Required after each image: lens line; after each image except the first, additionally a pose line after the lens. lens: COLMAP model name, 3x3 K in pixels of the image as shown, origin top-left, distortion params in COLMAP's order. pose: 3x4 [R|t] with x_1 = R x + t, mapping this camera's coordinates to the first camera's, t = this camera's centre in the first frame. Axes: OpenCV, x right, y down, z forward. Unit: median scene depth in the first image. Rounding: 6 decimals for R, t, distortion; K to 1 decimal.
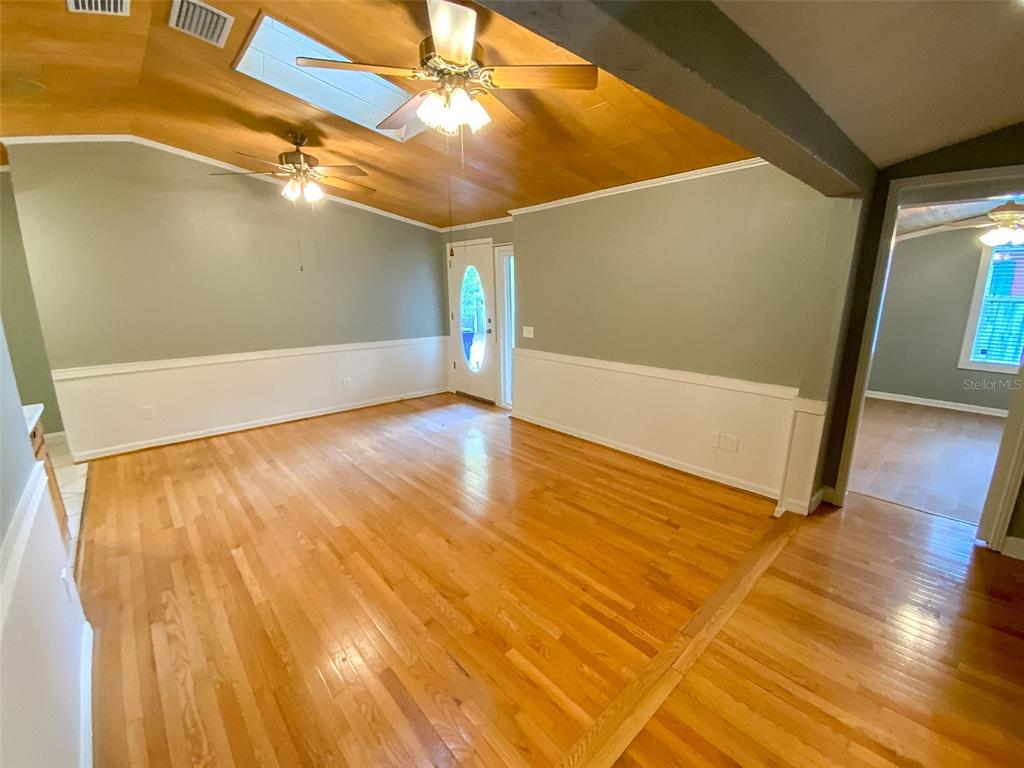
lens RADIAL K [[417.6, 0, 514.9], [0, 417.6, 388.3], [0, 0, 1]] dist [0.021326, -0.018426]
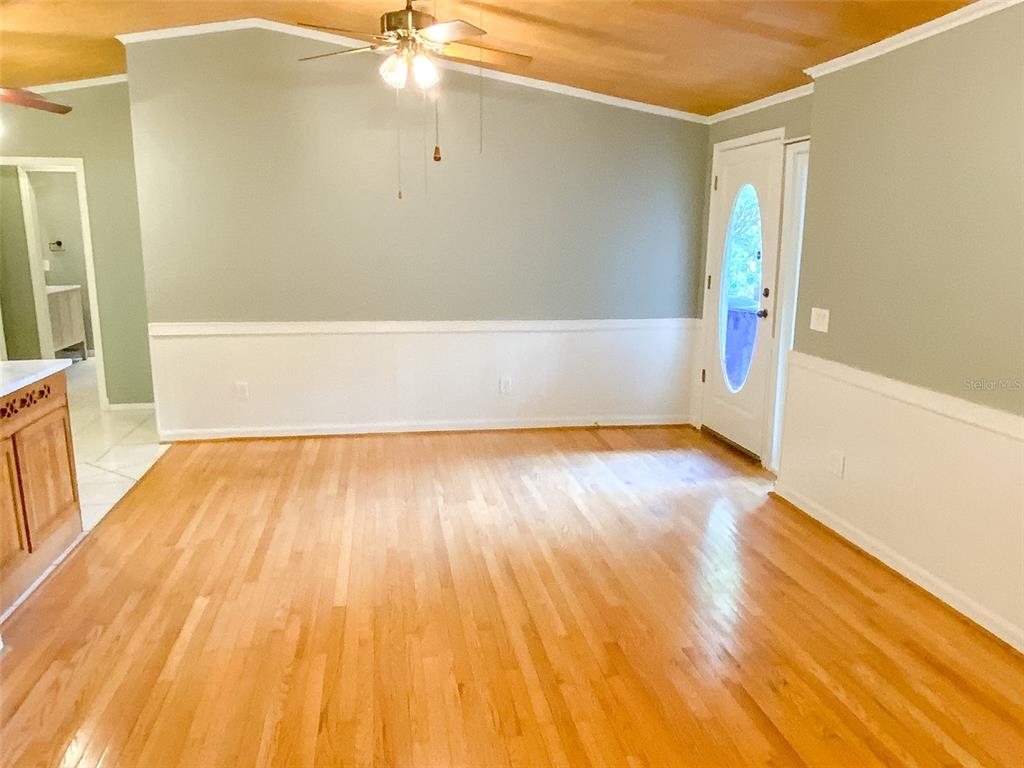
lens RADIAL K [[755.6, 0, 512.0], [0, 755.6, 384.0], [0, 0, 1]] dist [0.077645, -0.107245]
pose [[0.840832, 0.115805, -0.528763, 0.259644], [-0.136170, 0.990685, 0.000435, -0.021537], [0.523889, 0.071636, 0.848769, 0.121082]]
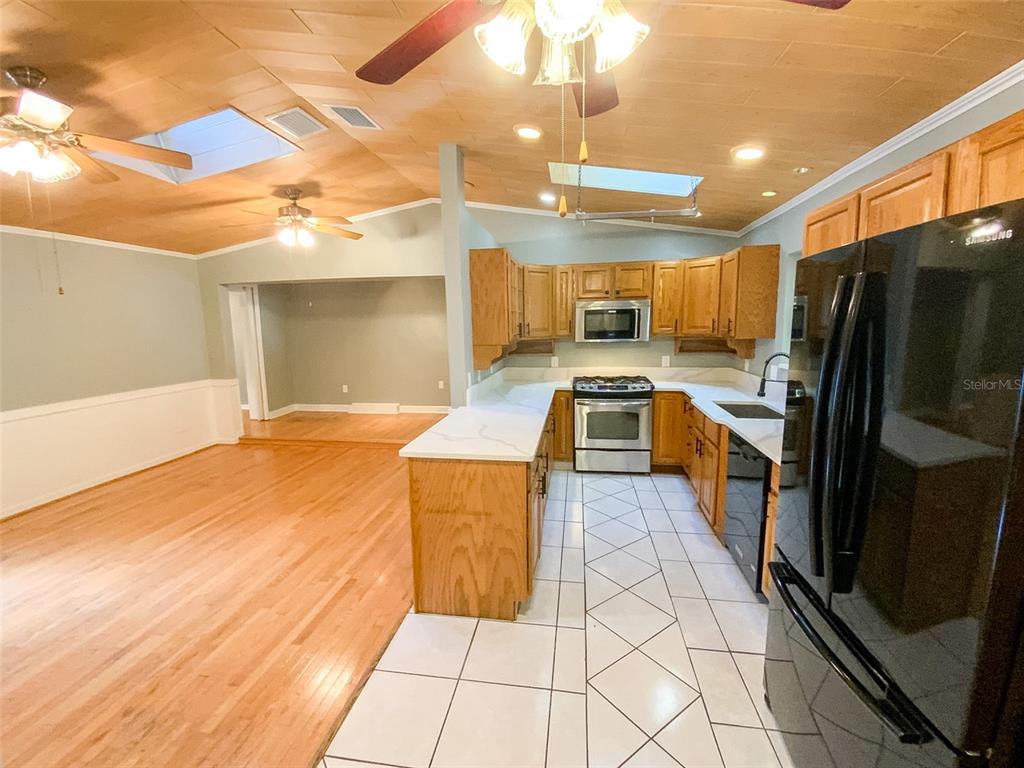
lens RADIAL K [[446.8, 0, 507.4], [0, 446.8, 386.4], [0, 0, 1]] dist [0.028705, -0.020138]
pose [[-0.620996, -0.095898, 0.777925, -1.304895], [0.203021, 0.938937, 0.277813, -0.195089], [-0.757064, 0.330456, -0.563607, 0.865662]]
